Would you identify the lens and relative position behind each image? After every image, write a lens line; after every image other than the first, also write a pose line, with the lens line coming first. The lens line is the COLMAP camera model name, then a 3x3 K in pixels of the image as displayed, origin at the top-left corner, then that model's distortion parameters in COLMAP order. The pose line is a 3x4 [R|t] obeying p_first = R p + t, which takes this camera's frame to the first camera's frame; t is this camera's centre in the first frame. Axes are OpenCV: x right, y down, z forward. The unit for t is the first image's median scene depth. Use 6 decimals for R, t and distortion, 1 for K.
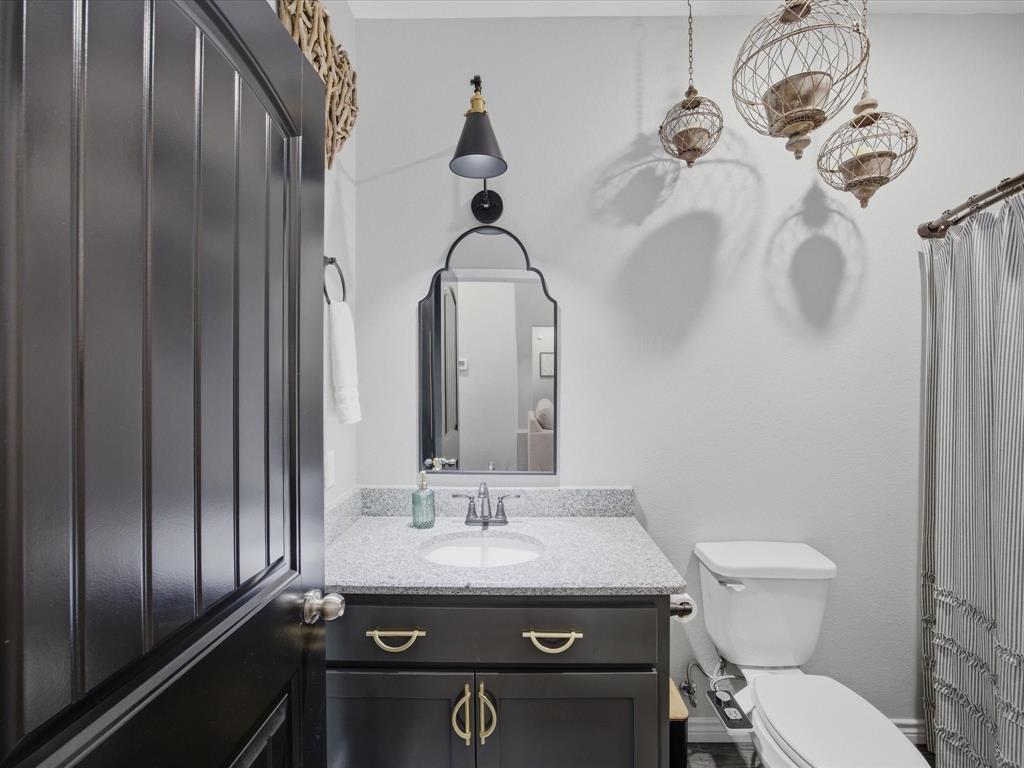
lens RADIAL K [[477.2, 0, 506.2], [0, 477.2, 384.9], [0, 0, 1]] dist [-0.042434, 0.025230]
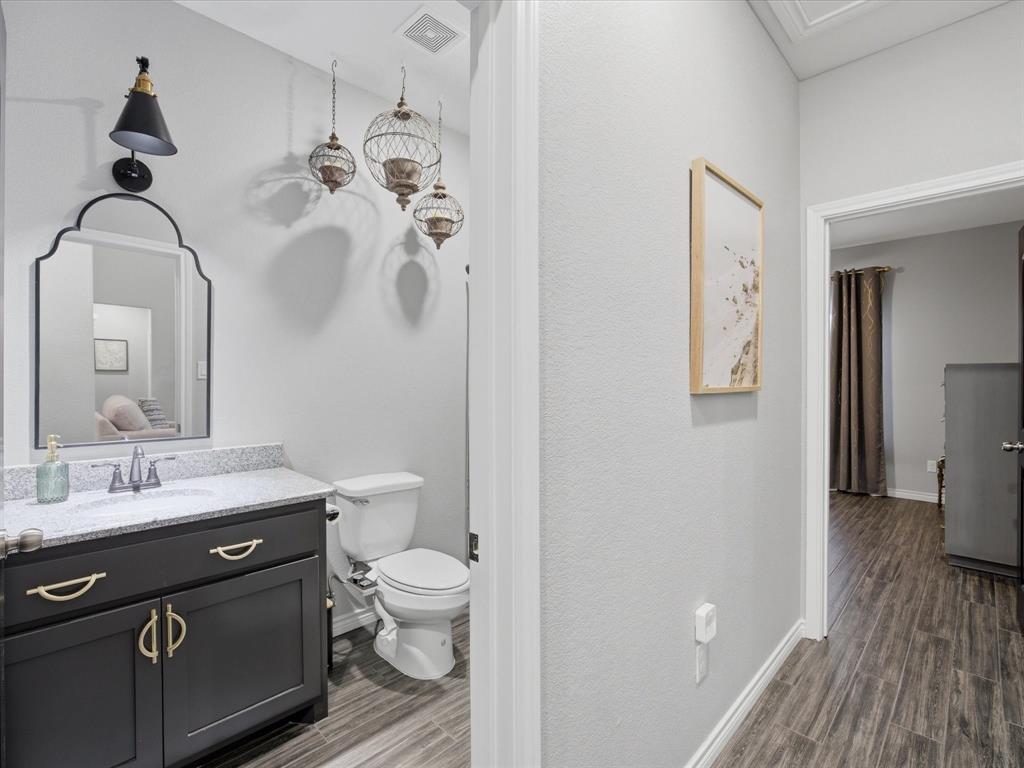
lens RADIAL K [[477.2, 0, 506.2], [0, 477.2, 384.9], [0, 0, 1]] dist [-0.042434, 0.025230]
pose [[0.706541, -0.005258, 0.707653, -0.210260], [-0.001775, 0.999956, 0.009202, 0.064300], [-0.707670, -0.007758, 0.706501, -0.295705]]
